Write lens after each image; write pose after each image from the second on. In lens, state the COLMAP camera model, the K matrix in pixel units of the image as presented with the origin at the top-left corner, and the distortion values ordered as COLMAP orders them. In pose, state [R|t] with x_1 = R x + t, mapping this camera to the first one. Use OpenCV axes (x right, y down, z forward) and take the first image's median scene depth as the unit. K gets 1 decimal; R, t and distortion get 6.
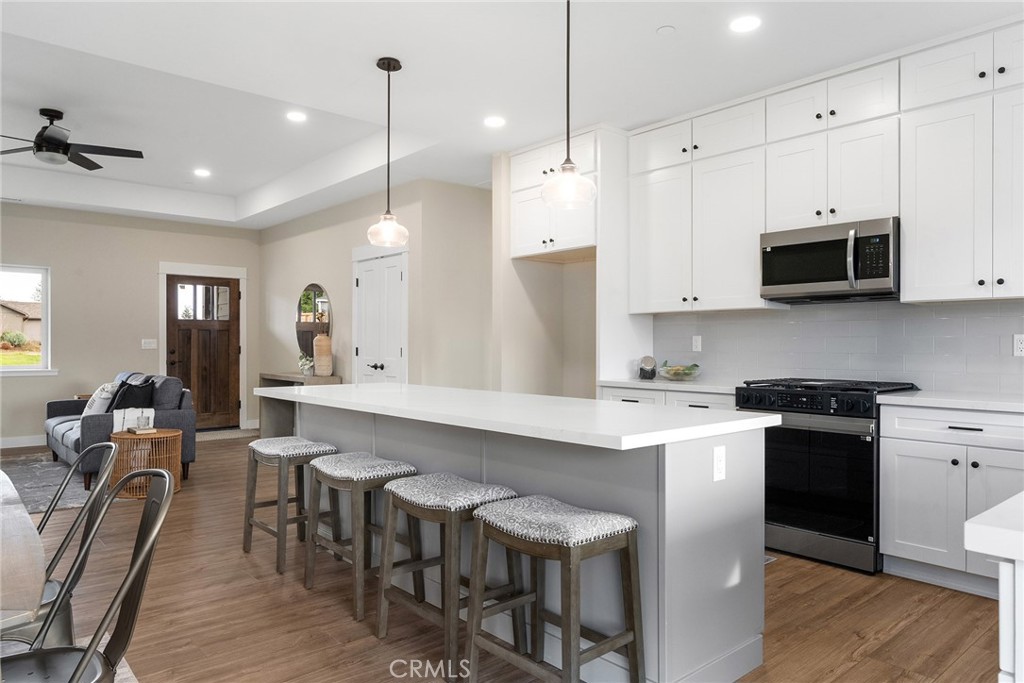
lens RADIAL K [[677.2, 0, 512.0], [0, 677.2, 341.5], [0, 0, 1]] dist [-0.001172, -0.000027]
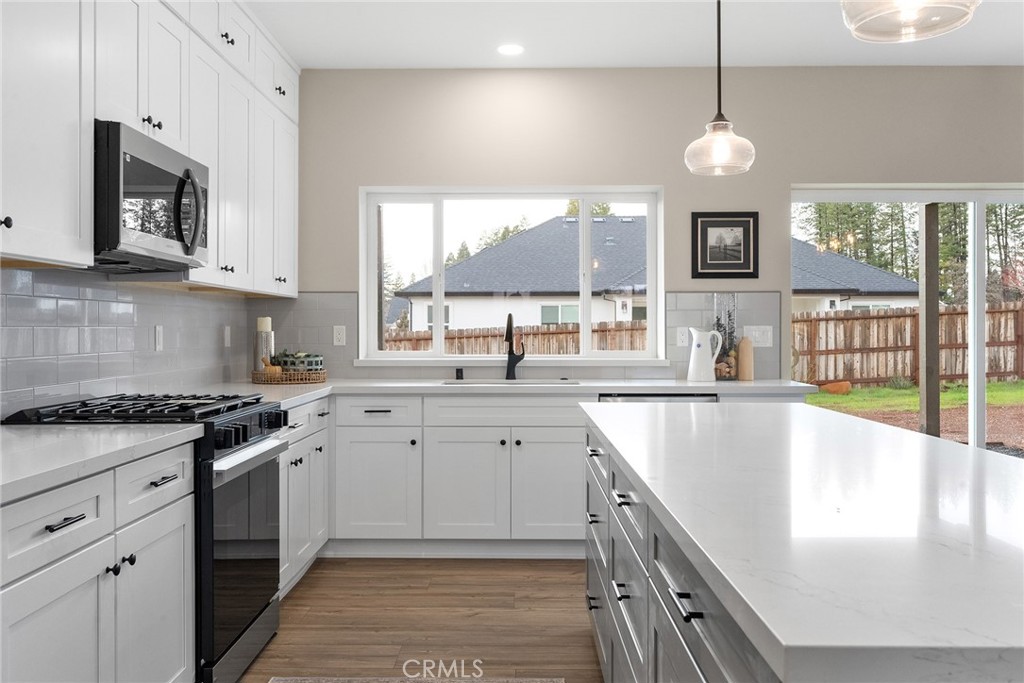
lens RADIAL K [[875.1, 0, 512.2], [0, 875.1, 326.8], [0, 0, 1]] dist [0.004405, -0.001054]
pose [[-0.744677, -0.000028, 0.667425, -0.346218], [-0.004115, 0.999981, -0.004549, -0.006126], [-0.667413, -0.006134, -0.744663, 1.554367]]
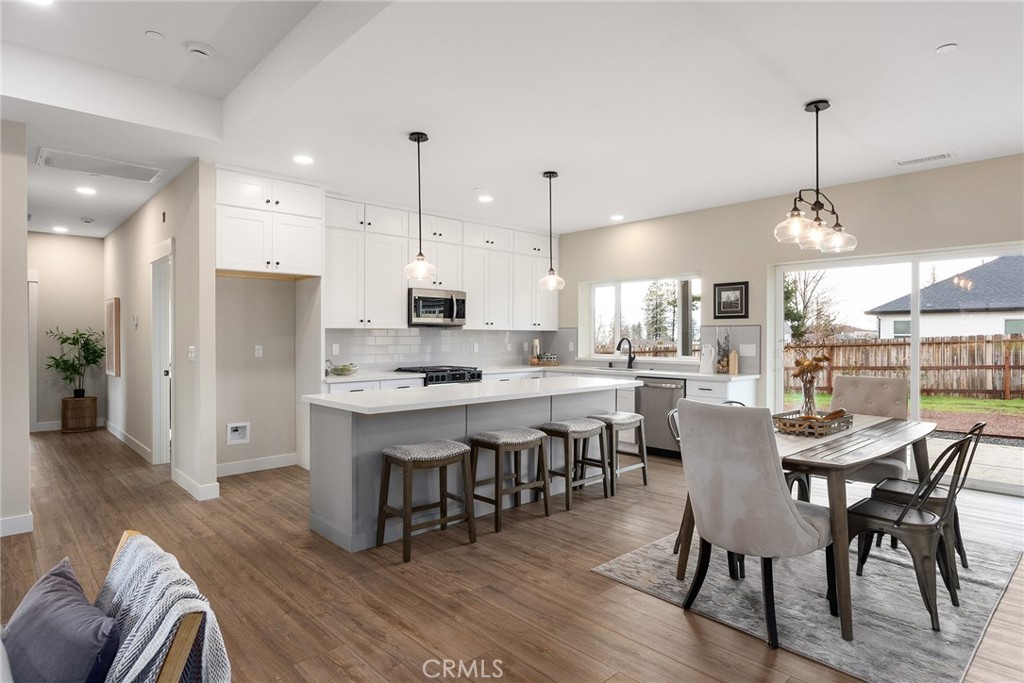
lens RADIAL K [[563.8, 0, 512.0], [0, 563.8, 341.5], [0, 0, 1]] dist [-0.000914, -0.000238]
pose [[-0.033387, -0.010892, 0.999383, -1.379315], [-0.004156, 0.999933, 0.010760, -0.041343], [-0.999434, -0.003794, -0.033430, 0.945053]]
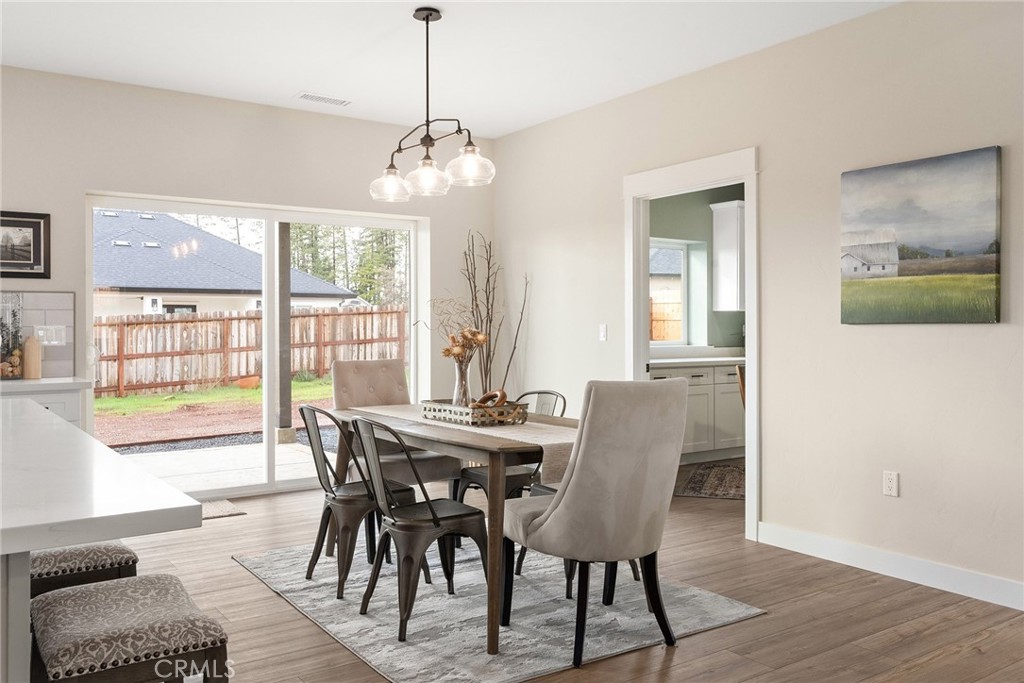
lens RADIAL K [[849.0, 0, 519.0], [0, 849.0, 325.9], [0, 0, 1]] dist [0.006375, 0.003225]
pose [[-0.993731, 0.001264, 0.111793, -0.644373], [0.000698, 0.999987, -0.005100, -0.006857], [-0.111798, -0.004990, -0.993718, 1.549541]]
